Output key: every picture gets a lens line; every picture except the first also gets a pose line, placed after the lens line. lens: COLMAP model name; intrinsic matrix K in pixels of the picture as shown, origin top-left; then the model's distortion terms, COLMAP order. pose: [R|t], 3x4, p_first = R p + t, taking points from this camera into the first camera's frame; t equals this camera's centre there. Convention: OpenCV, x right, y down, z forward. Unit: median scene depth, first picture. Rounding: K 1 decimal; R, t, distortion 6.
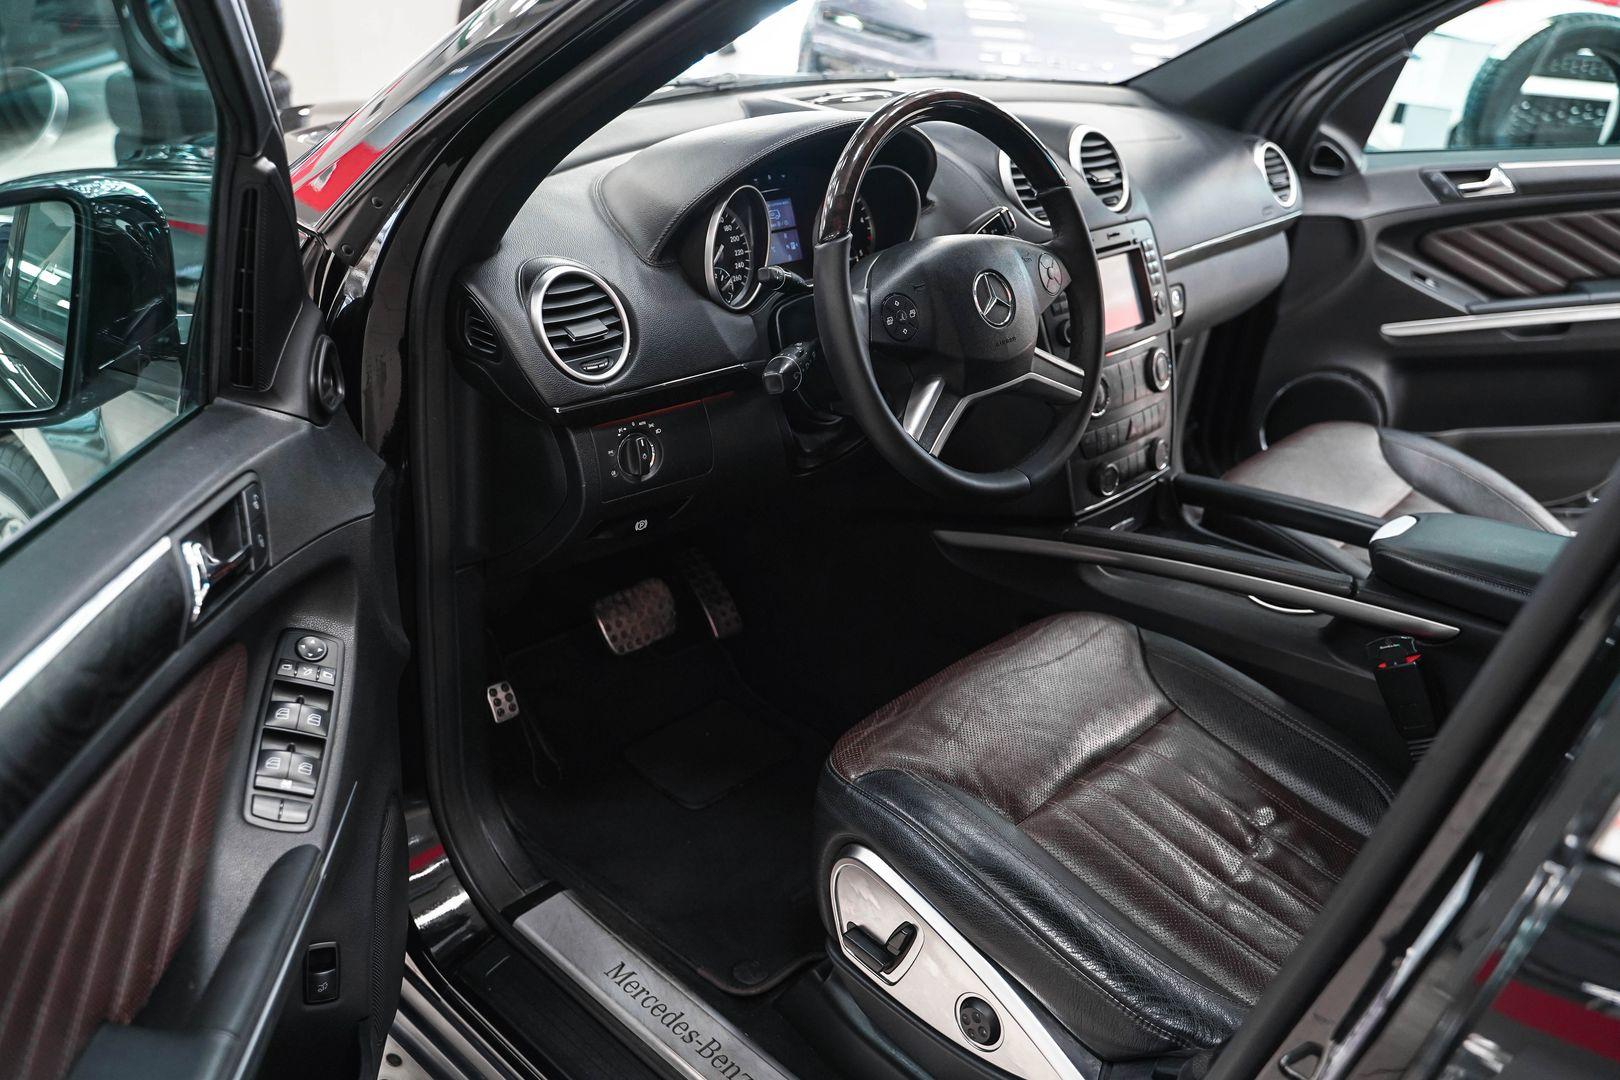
lens RADIAL K [[1338.8, 0, 810.0], [0, 1338.8, 540.0], [0, 0, 1]] dist [-0.111143, 0.096039]
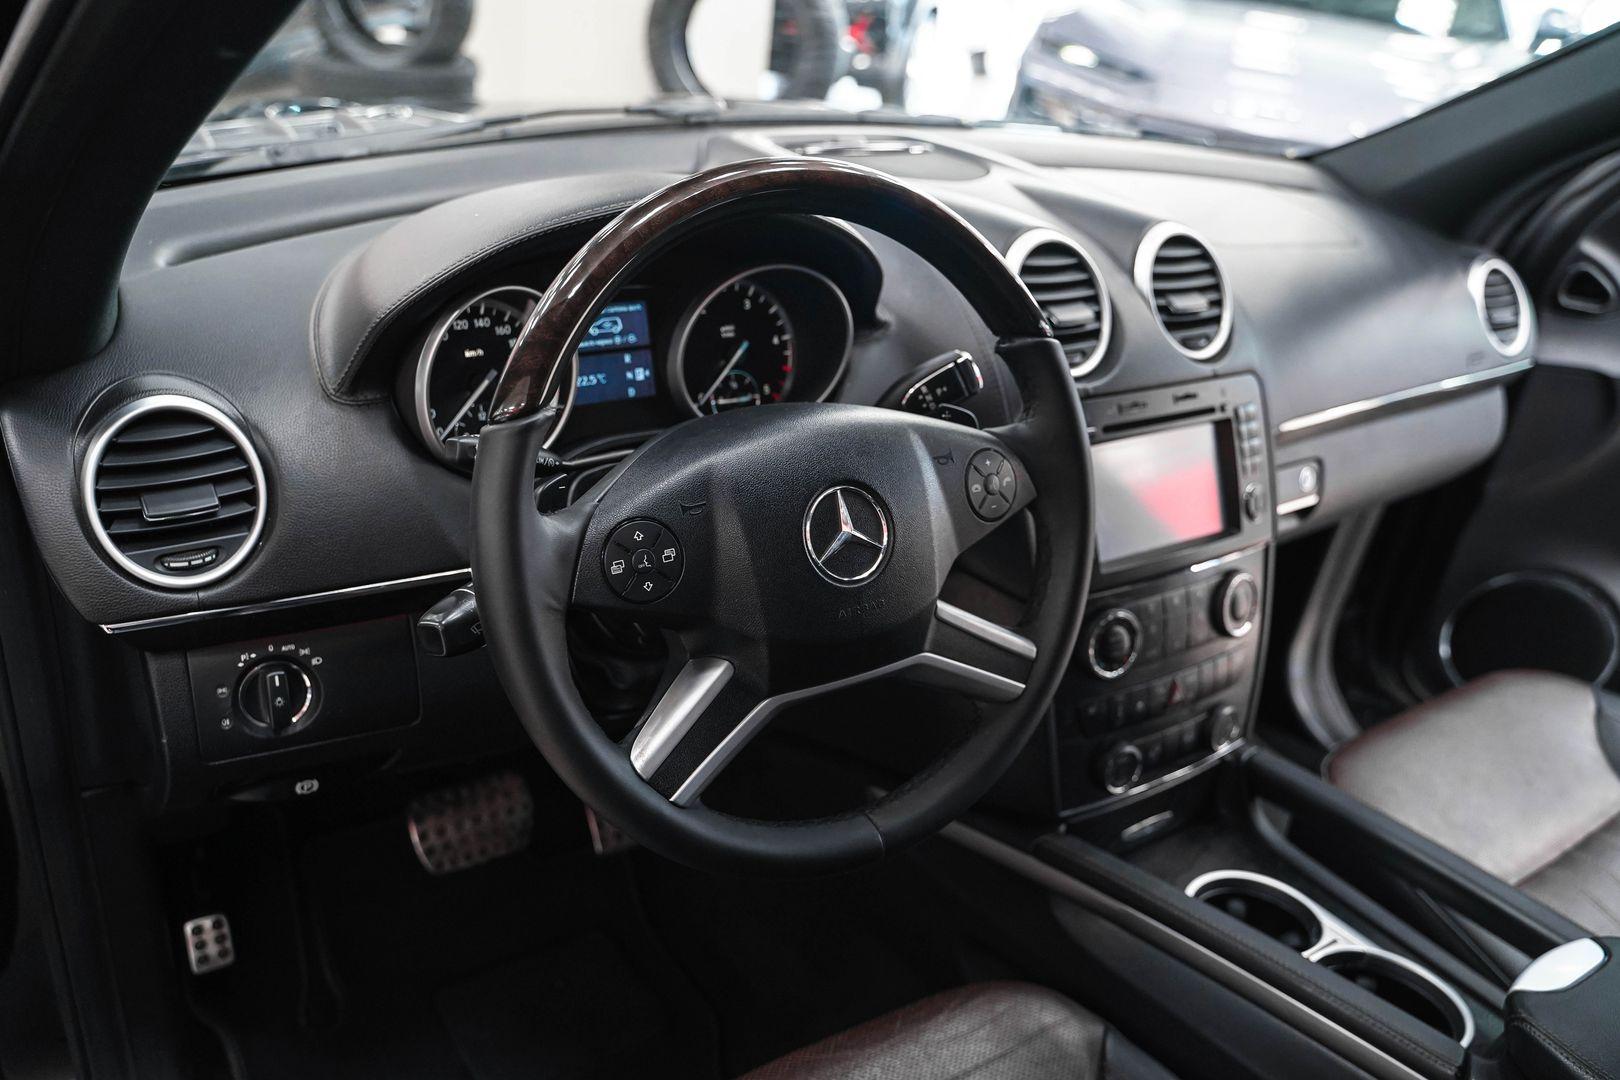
lens RADIAL K [[1315.6, 0, 810.0], [0, 1315.6, 540.0], [0, 0, 1]] dist [-0.117403, 0.091984]
pose [[0.975052, 0.137968, -0.173894, 0.165694], [-0.139419, 0.990226, 0.003905, -0.133955], [0.172733, 0.020437, 0.984757, 0.332544]]
